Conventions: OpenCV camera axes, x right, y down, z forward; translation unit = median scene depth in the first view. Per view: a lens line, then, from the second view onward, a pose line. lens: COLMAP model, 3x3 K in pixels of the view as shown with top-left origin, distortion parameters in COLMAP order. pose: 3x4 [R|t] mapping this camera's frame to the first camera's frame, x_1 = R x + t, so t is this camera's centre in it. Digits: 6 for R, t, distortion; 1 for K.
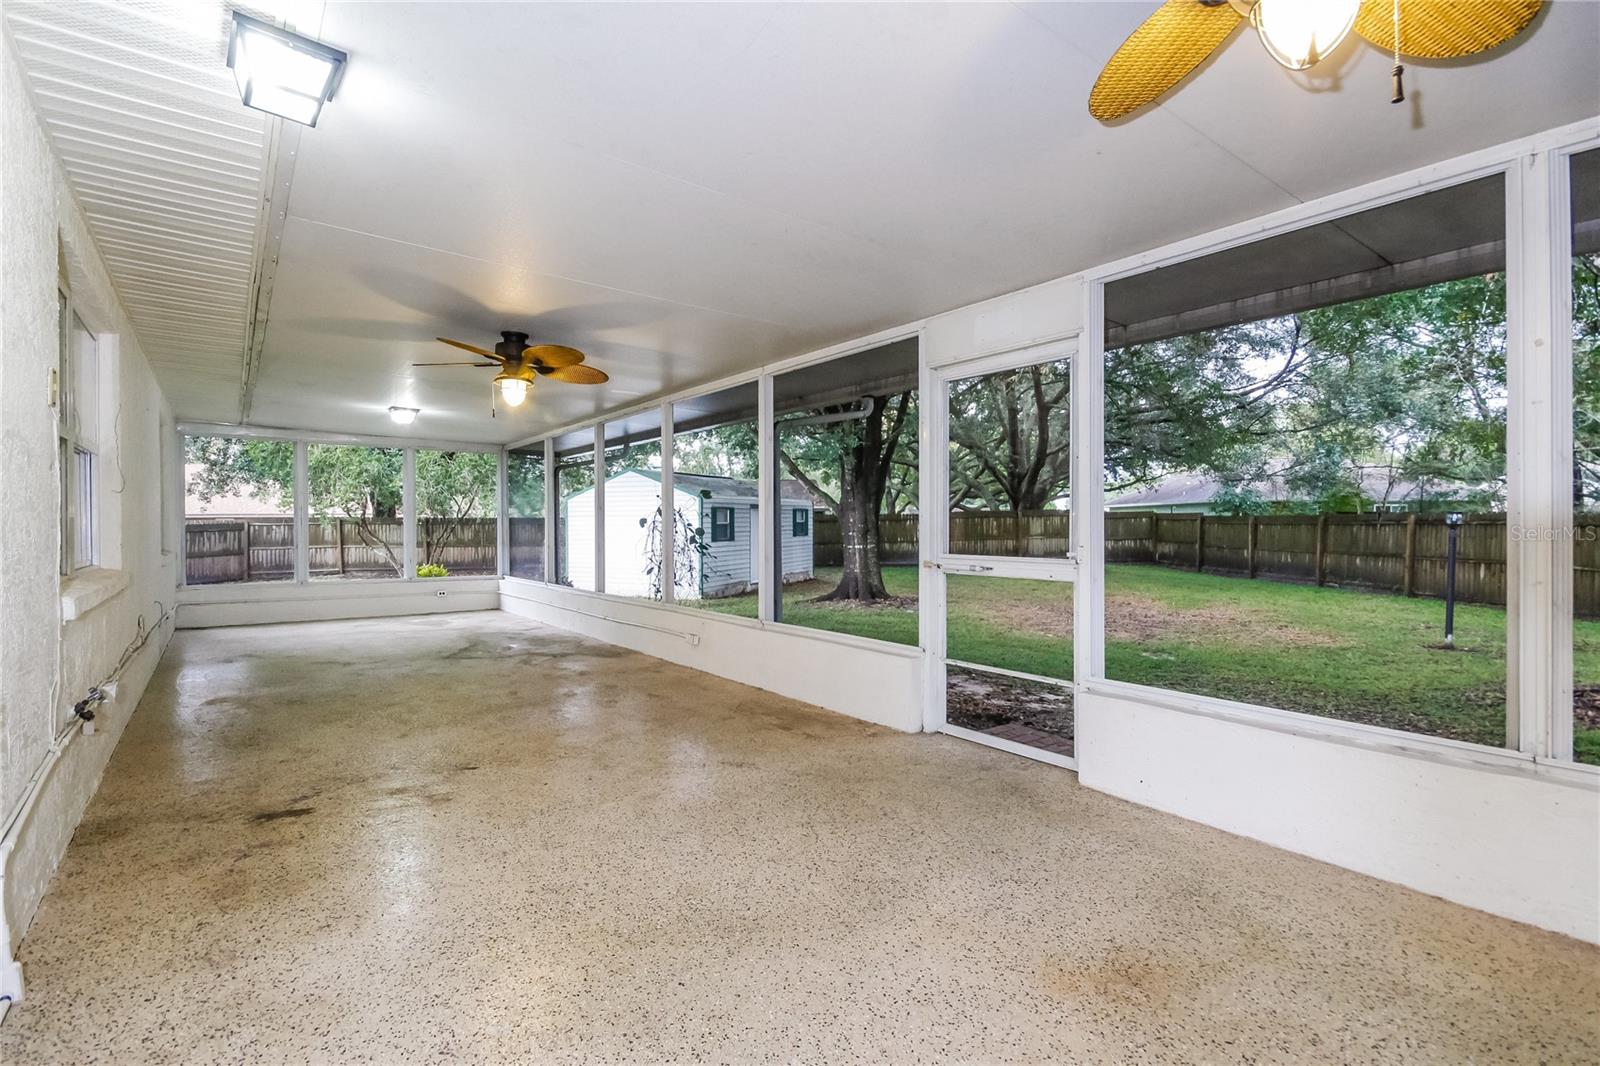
lens RADIAL K [[752.8, 0, 800.7], [0, 752.8, 536.1], [0, 0, 1]] dist [0.004005, 0.000002]
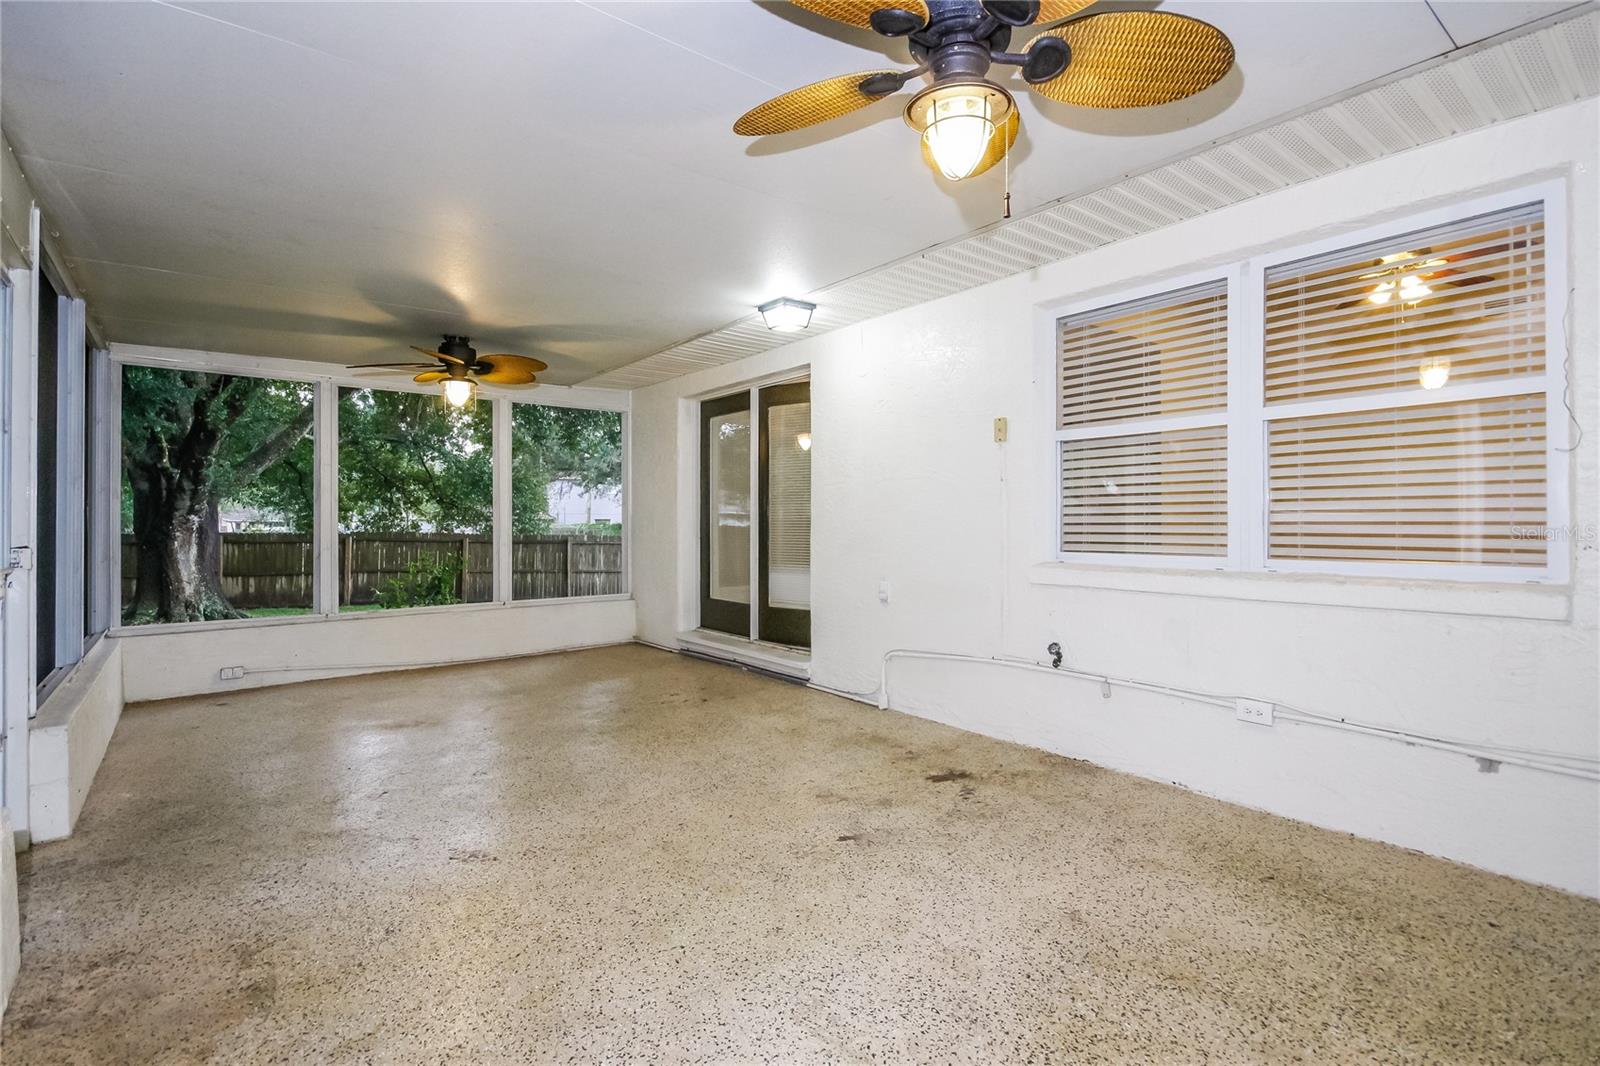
lens RADIAL K [[752.8, 0, 802.7], [0, 752.8, 521.5], [0, 0, 1]] dist [0.004005, 0.000002]
pose [[-0.999991, 0.002971, -0.003059, -0.449677], [0.002937, 0.999933, 0.011222, -0.012509], [0.003092, 0.011213, -0.999932, 1.985153]]
